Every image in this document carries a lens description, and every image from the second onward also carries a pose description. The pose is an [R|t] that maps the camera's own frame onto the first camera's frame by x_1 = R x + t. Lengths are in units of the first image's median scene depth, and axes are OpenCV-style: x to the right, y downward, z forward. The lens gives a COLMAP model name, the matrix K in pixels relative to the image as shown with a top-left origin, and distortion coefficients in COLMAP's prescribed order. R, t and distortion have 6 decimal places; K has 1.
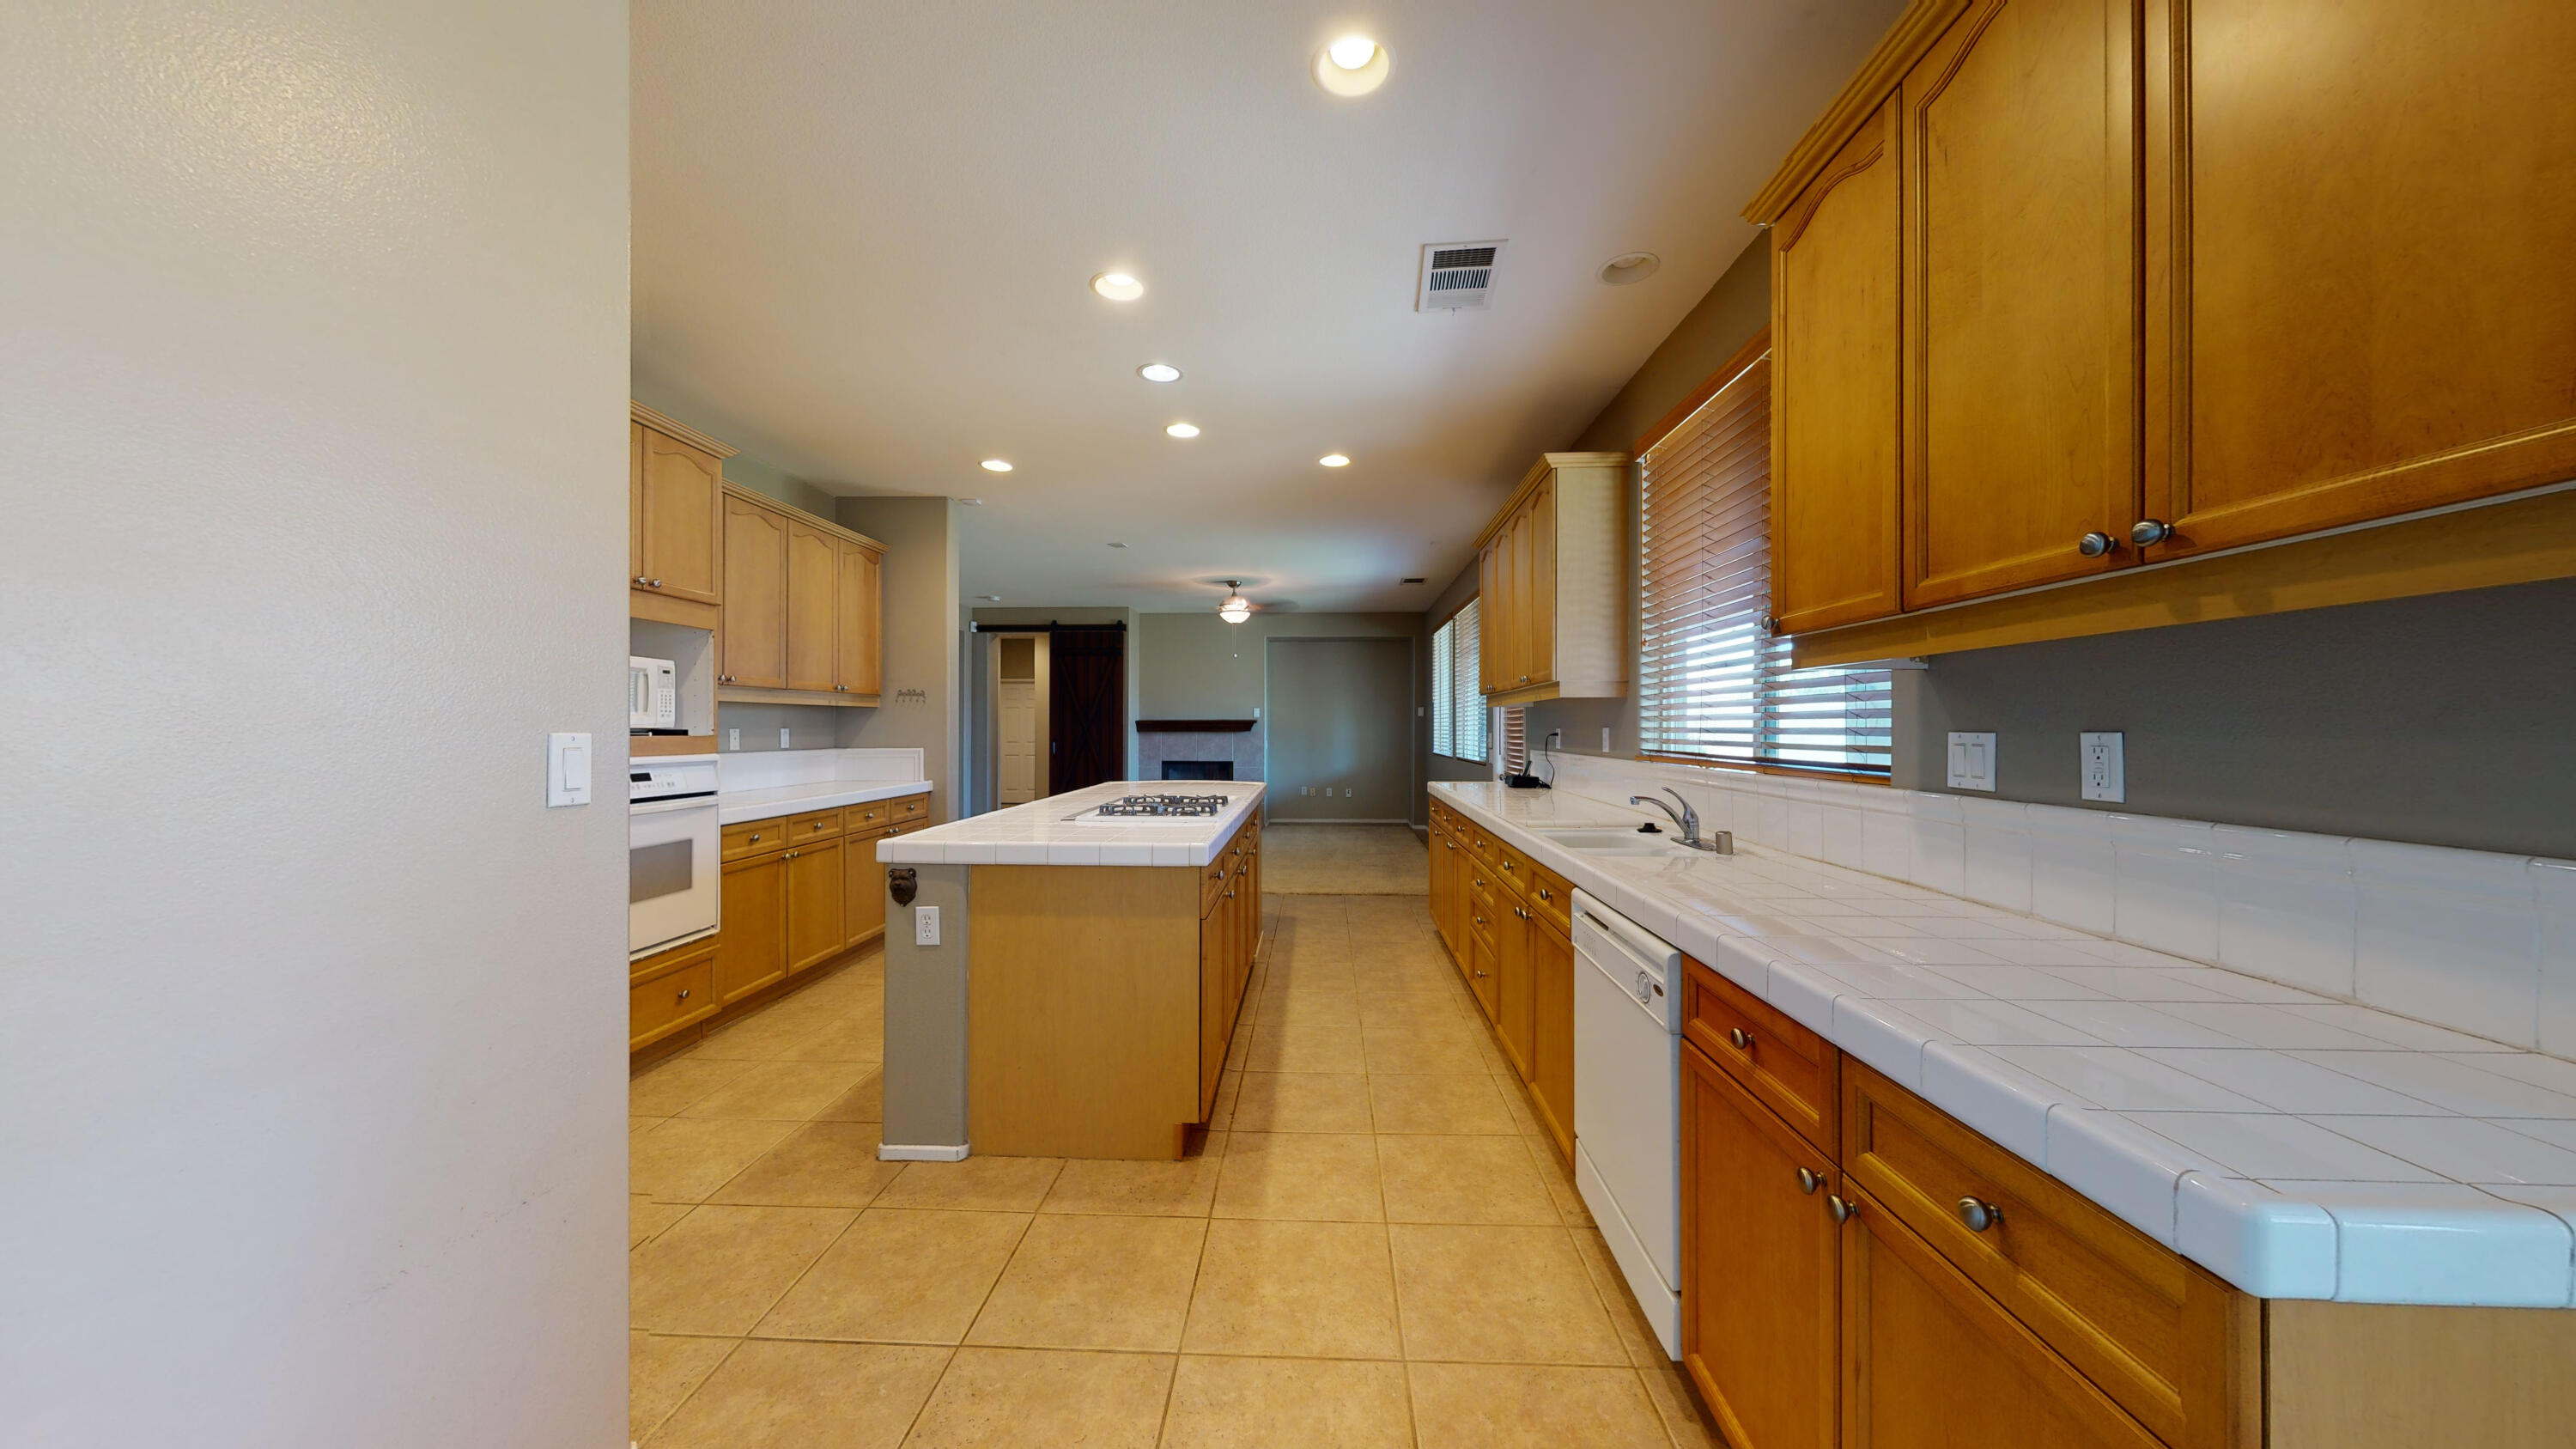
lens RADIAL K [[799.5, 0, 1284.0], [0, 799.5, 725.6], [0, 0, 1]] dist [0.000998, -0.000046]
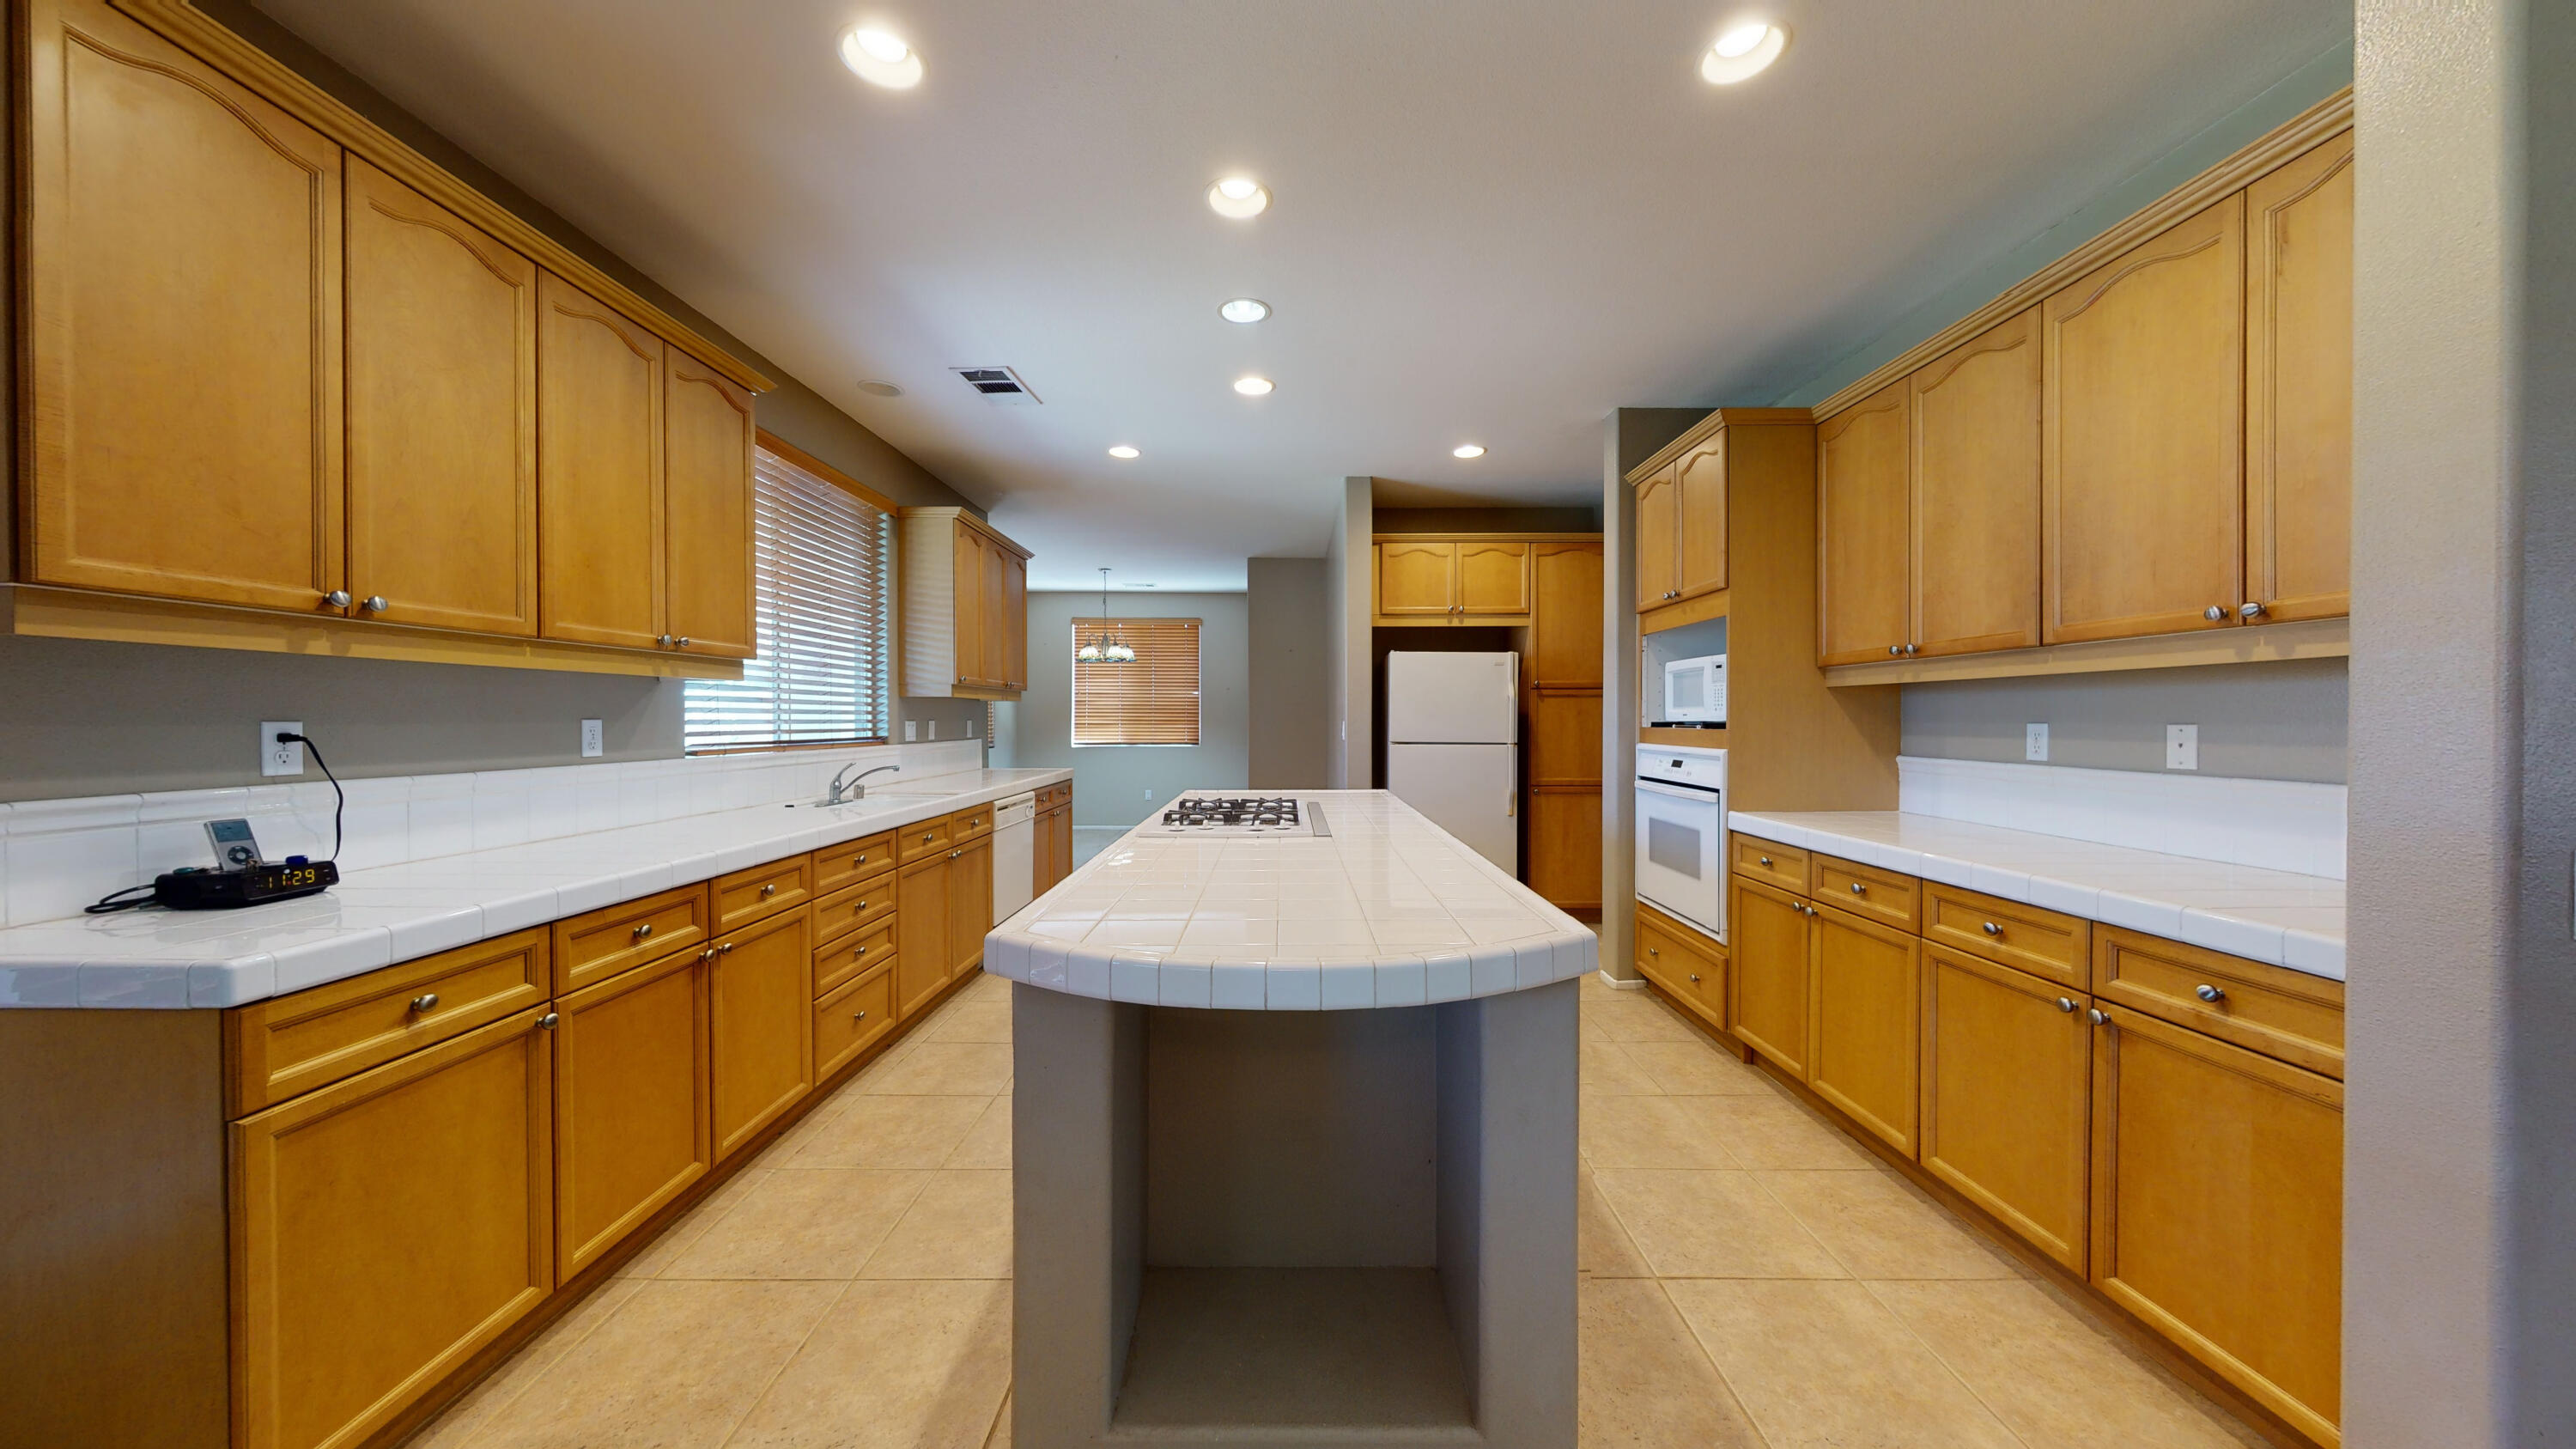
lens RADIAL K [[797.1, 0, 1281.7], [0, 797.1, 727.5], [0, 0, 1]] dist [0.000426, 0.000009]
pose [[-0.999107, -0.000495, -0.042247, -0.124956], [-0.000882, 0.999958, 0.009136, 0.001541], [0.042240, 0.009165, -0.999065, 1.457044]]
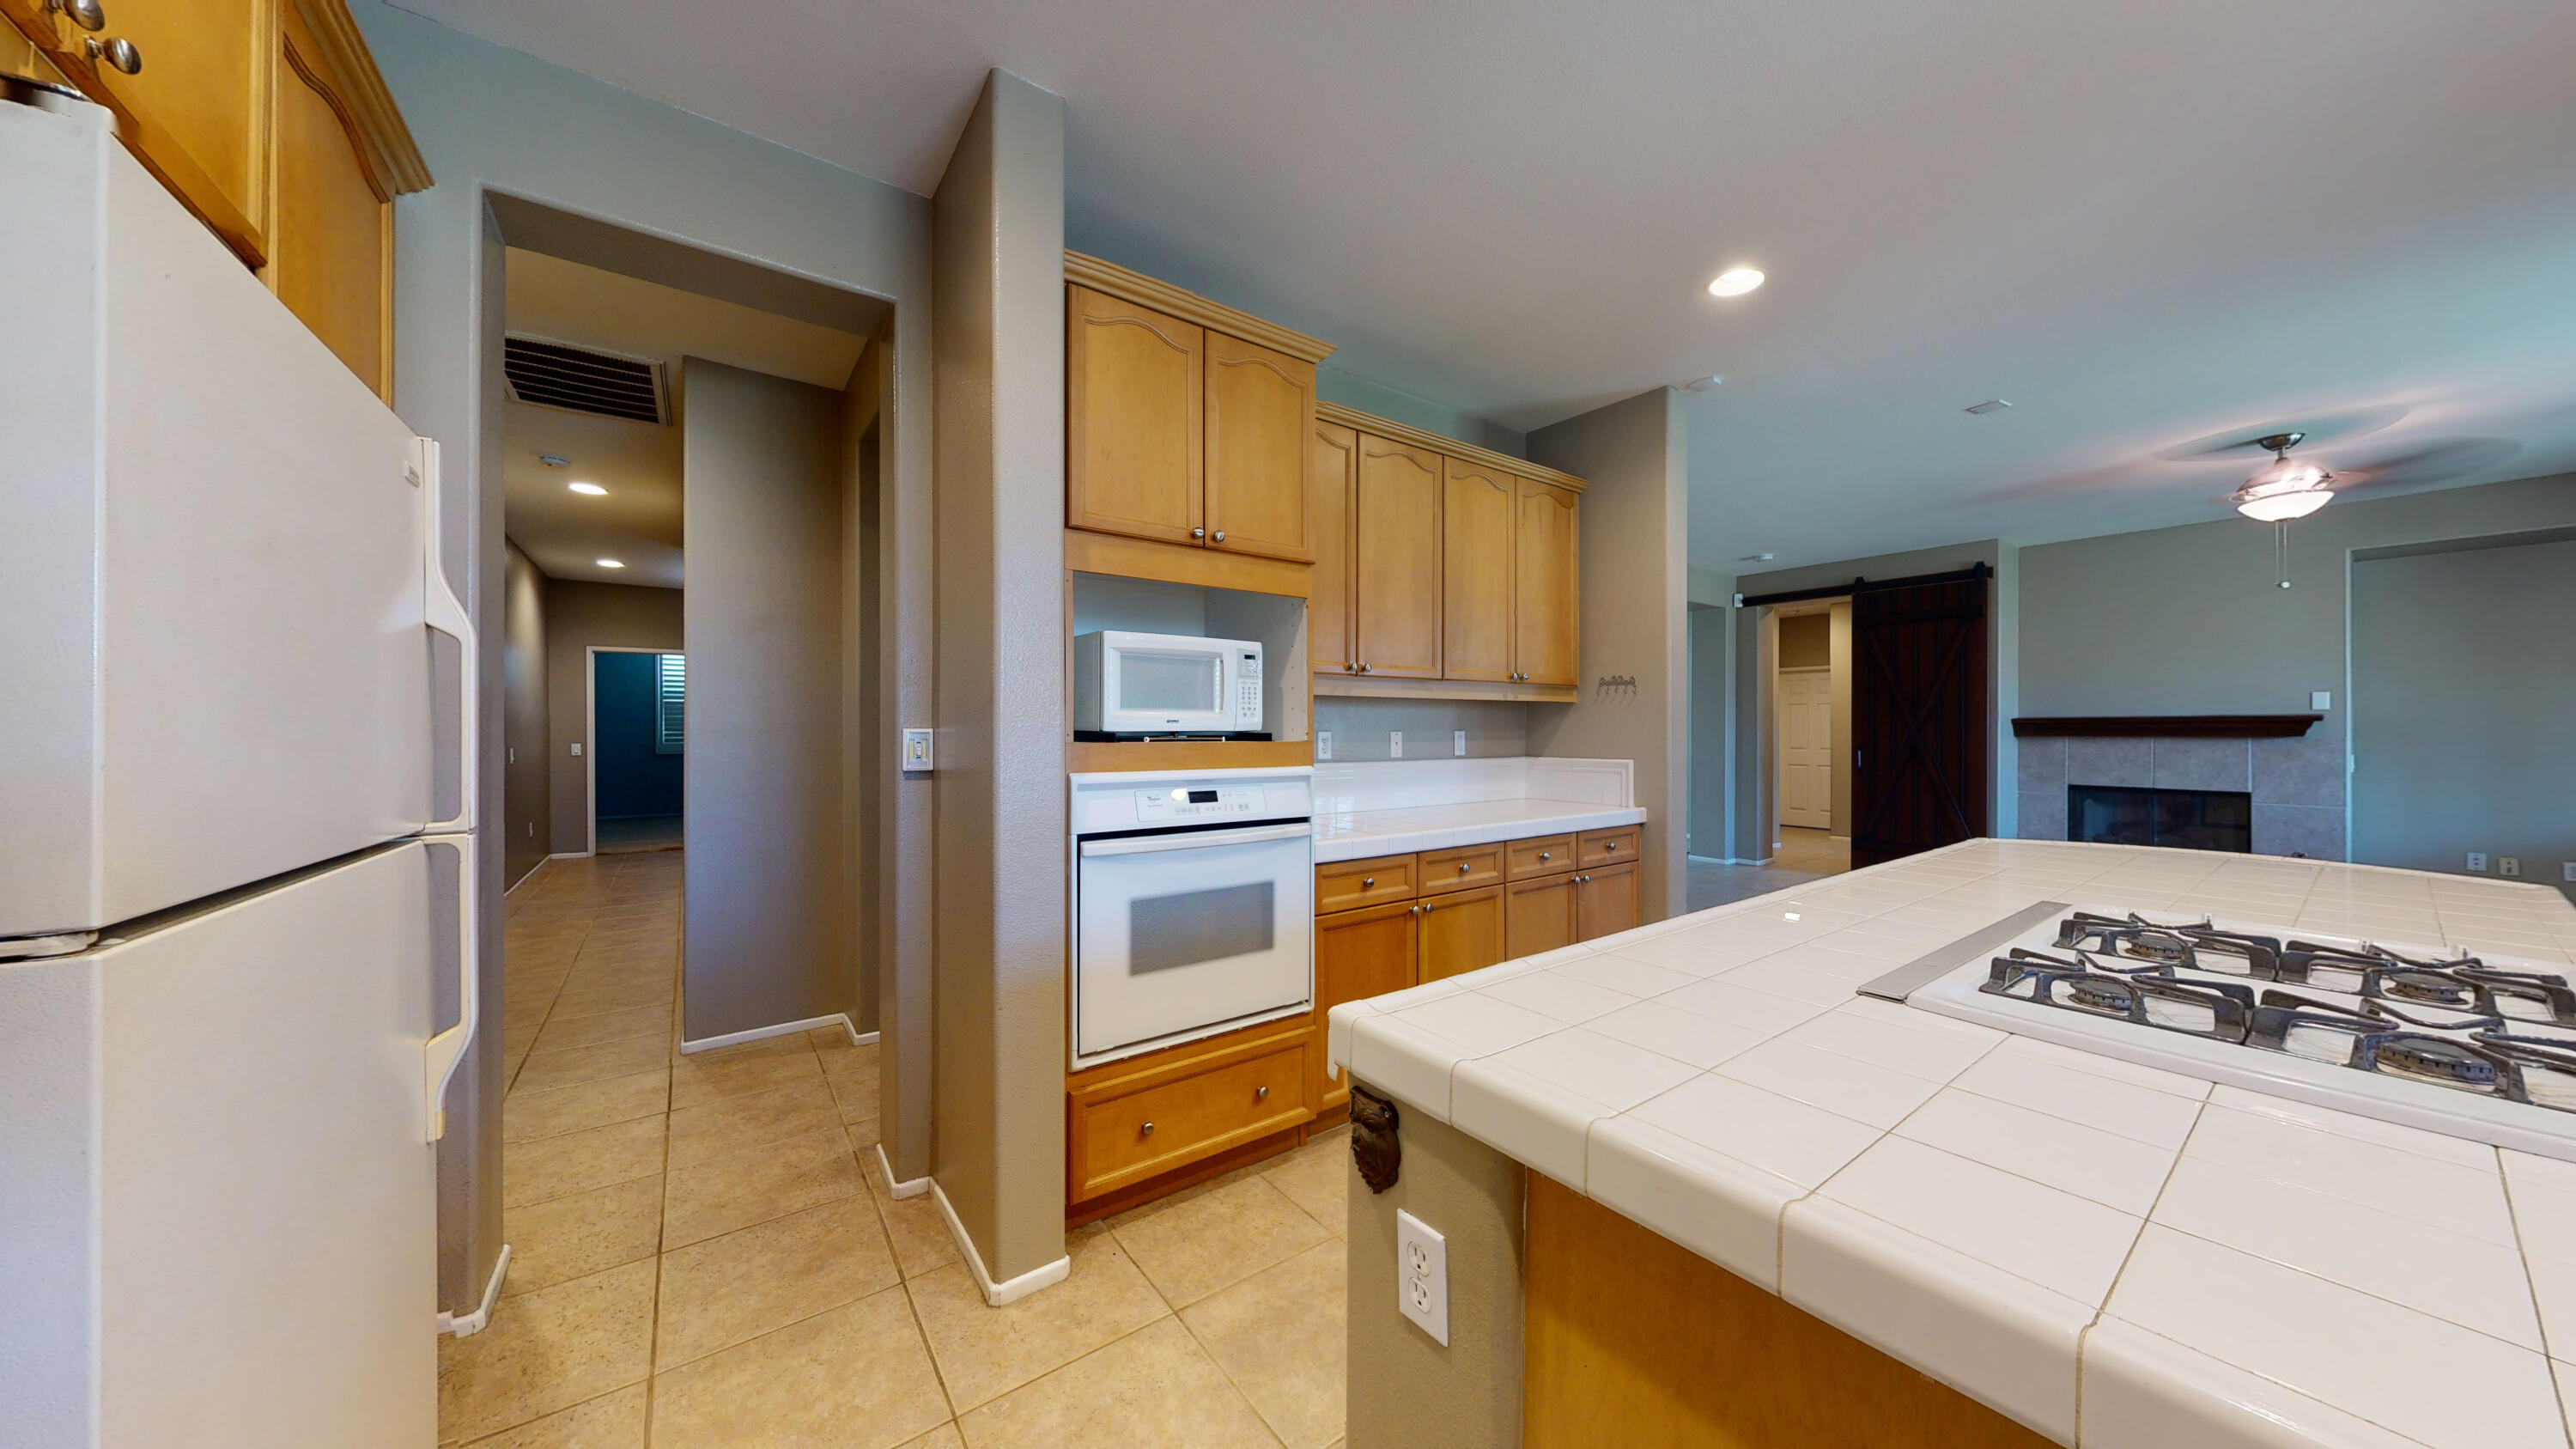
lens RADIAL K [[799.5, 0, 1301.7], [0, 799.5, 730.8], [0, 0, 1]] dist [0.000998, -0.000046]
pose [[0.627186, -0.000240, -0.778870, -0.110458], [0.003017, 0.999993, 0.002122, 0.000950], [0.778864, -0.003681, 0.627182, 0.410704]]
